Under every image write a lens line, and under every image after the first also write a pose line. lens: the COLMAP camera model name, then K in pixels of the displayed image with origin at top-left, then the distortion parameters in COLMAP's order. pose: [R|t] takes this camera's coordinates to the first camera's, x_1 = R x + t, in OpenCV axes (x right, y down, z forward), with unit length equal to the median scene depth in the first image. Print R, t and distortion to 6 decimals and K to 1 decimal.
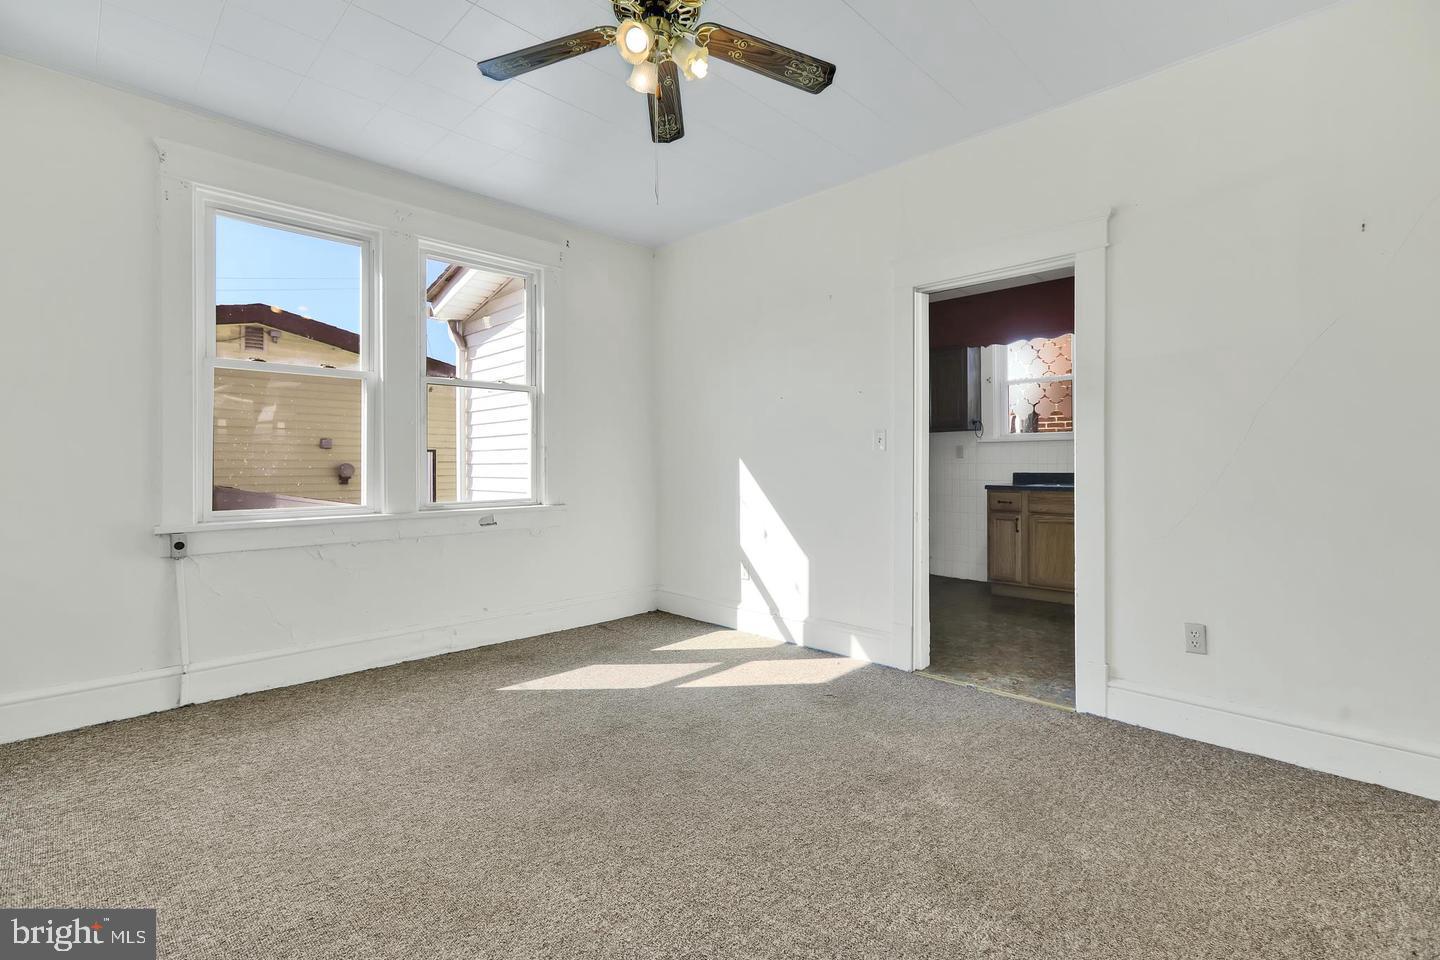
lens RADIAL K [[650.3, 0, 719.9], [0, 650.3, 465.4], [0, 0, 1]] dist [-0.007356, 0.000018]
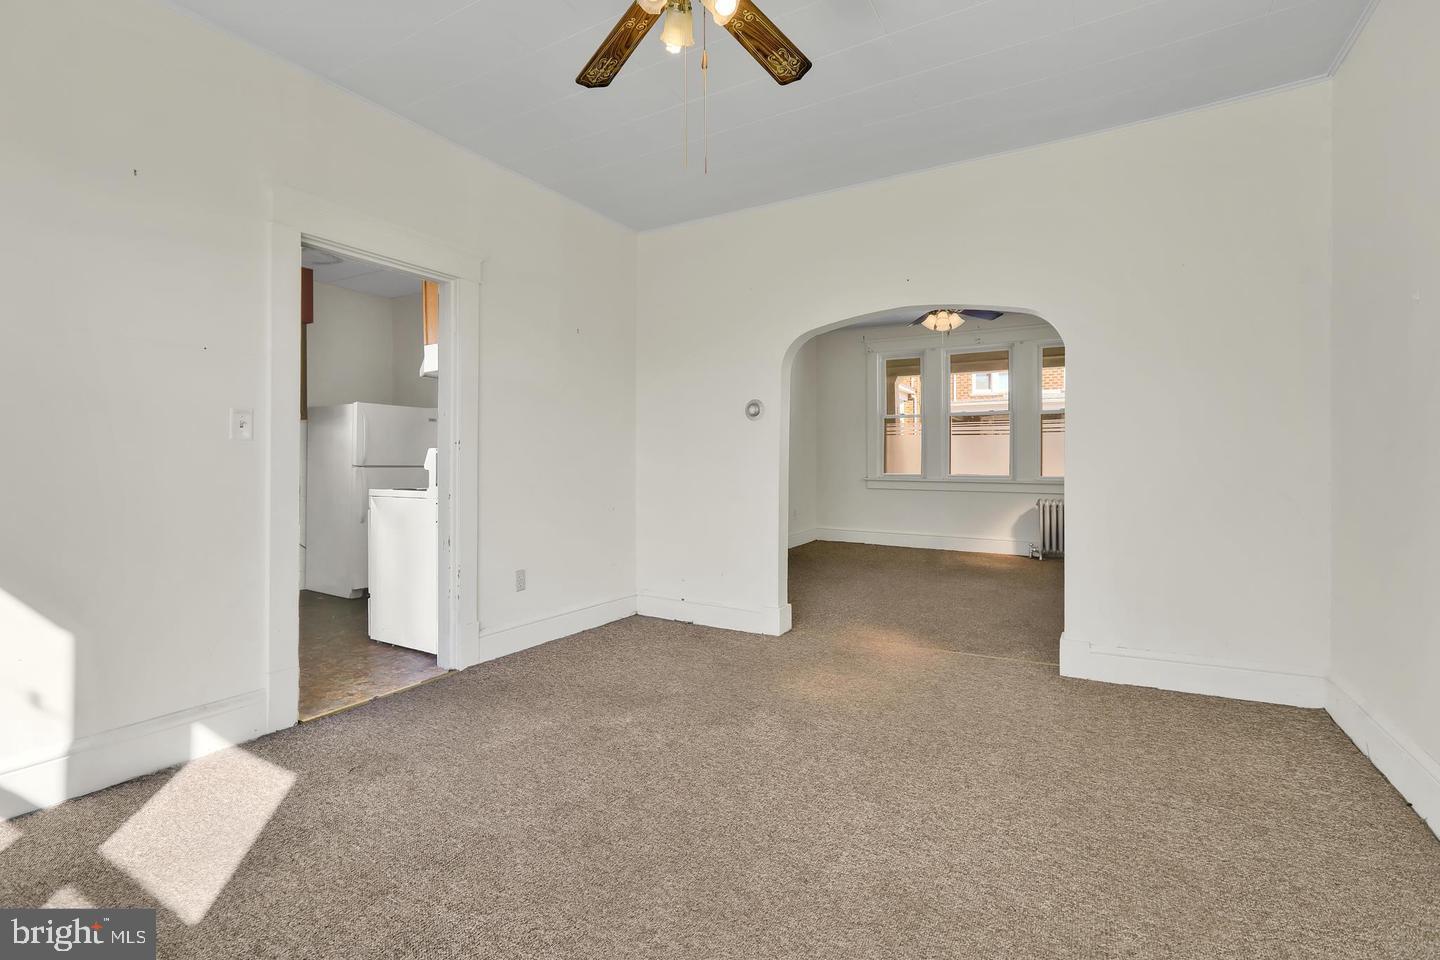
lens RADIAL K [[650.3, 0, 719.1], [0, 650.3, 465.6], [0, 0, 1]] dist [-0.007356, 0.000018]
pose [[-0.245185, -0.006275, 0.969456, -0.644269], [0.002979, 0.999969, 0.007226, 0.002523], [-0.969472, 0.004660, -0.245159, 0.769156]]
